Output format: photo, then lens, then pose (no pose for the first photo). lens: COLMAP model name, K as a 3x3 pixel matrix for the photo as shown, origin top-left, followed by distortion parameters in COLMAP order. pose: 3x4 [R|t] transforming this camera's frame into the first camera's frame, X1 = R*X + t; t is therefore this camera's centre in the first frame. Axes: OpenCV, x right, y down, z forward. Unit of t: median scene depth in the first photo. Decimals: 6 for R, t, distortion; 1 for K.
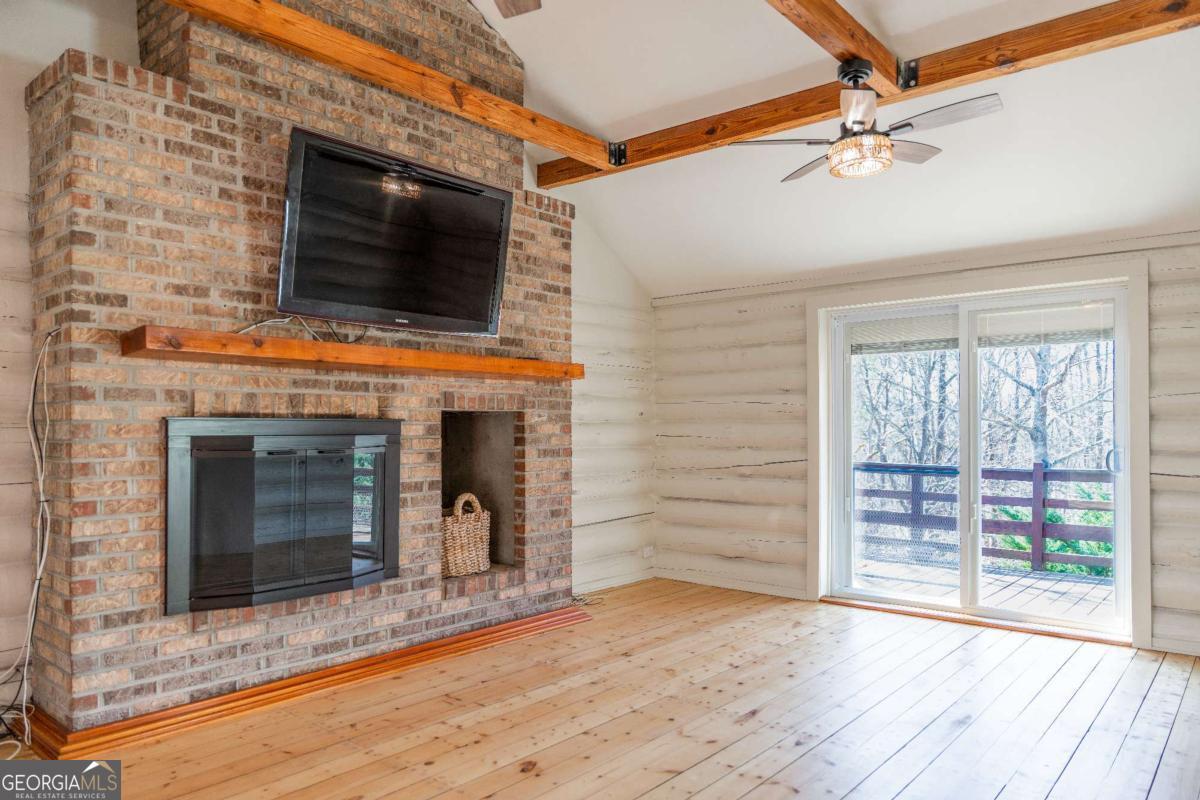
lens RADIAL K [[796.2, 0, 592.2], [0, 796.2, 420.3], [0, 0, 1]] dist [-0.006622, -0.007680]
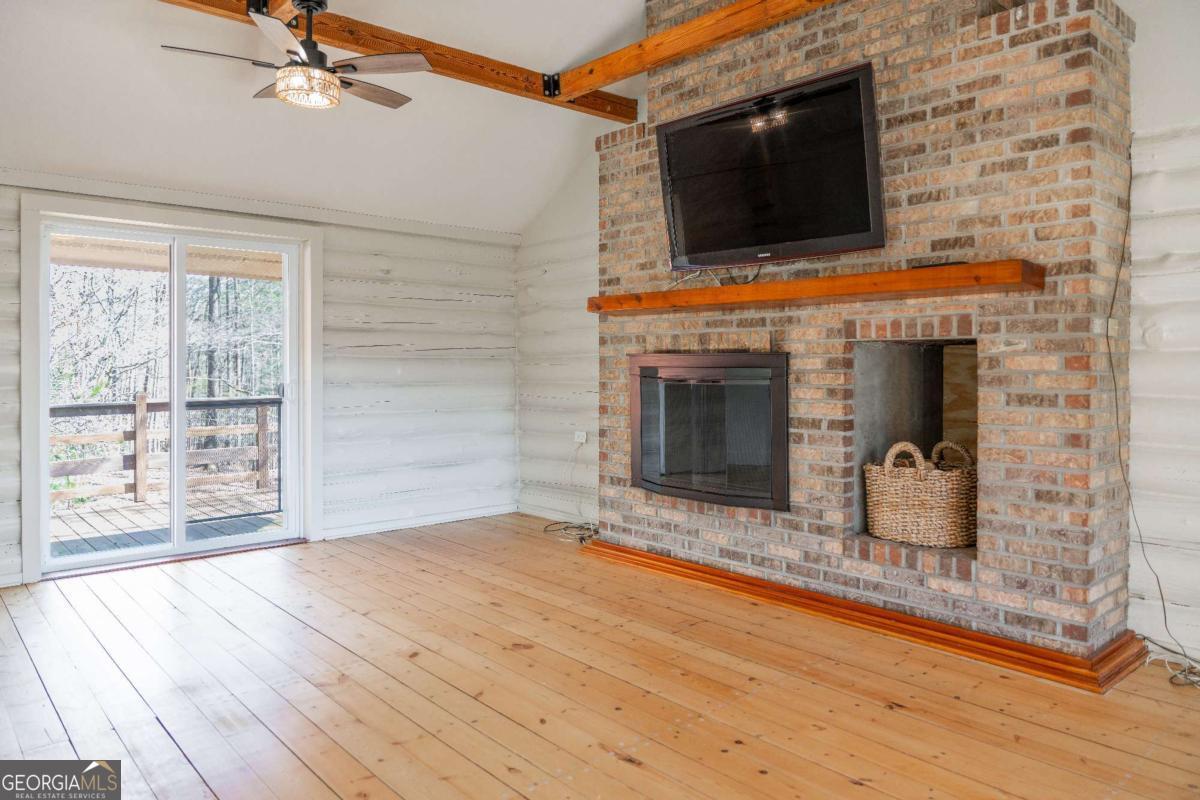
lens RADIAL K [[796.2, 0, 617.3], [0, 796.2, 372.2], [0, 0, 1]] dist [-0.006622, -0.007680]
pose [[-0.107368, 0.010054, -0.994168, 0.695322], [0.005620, 0.999939, 0.009505, 0.011563], [0.994203, -0.004567, -0.107418, 0.819575]]
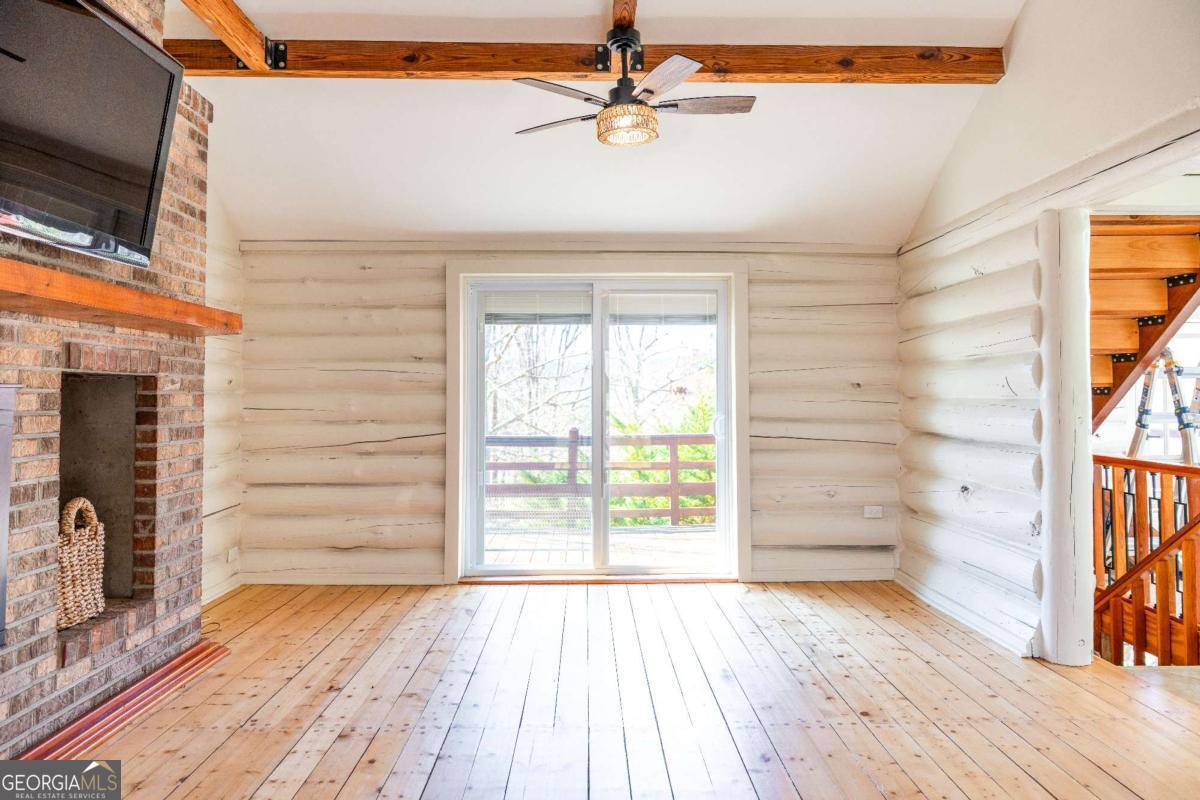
lens RADIAL K [[796.2, 0, 587.4], [0, 796.2, 368.0], [0, 0, 1]] dist [-0.006622, -0.007680]
pose [[0.754838, 0.024874, 0.655439, -0.280206], [-0.005044, 0.999471, -0.032121, 0.002989], [-0.655892, 0.020940, 0.754565, 0.232999]]
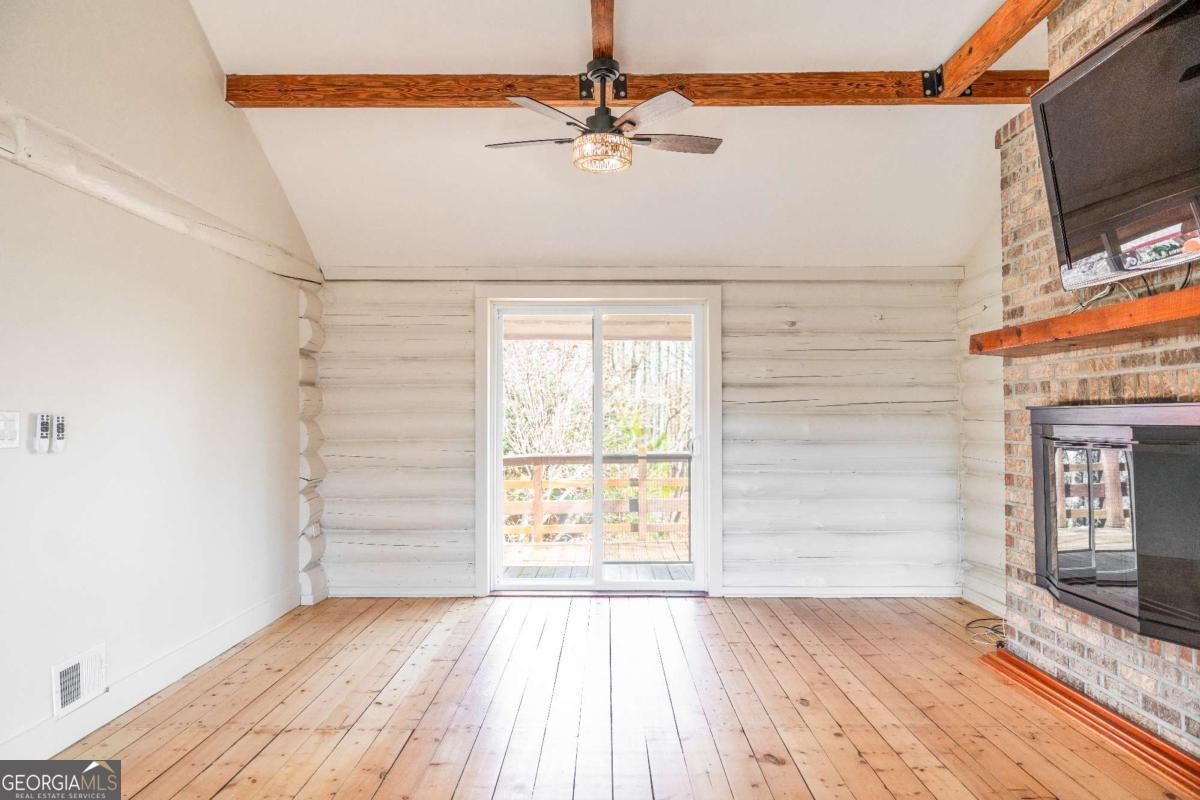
lens RADIAL K [[796.2, 0, 611.0], [0, 796.2, 400.6], [0, 0, 1]] dist [-0.006622, -0.007680]
pose [[-0.748507, -0.015852, -0.662937, 0.471880], [0.004286, 0.999578, -0.028741, 0.012157], [0.663113, -0.024354, -0.748123, 1.041855]]
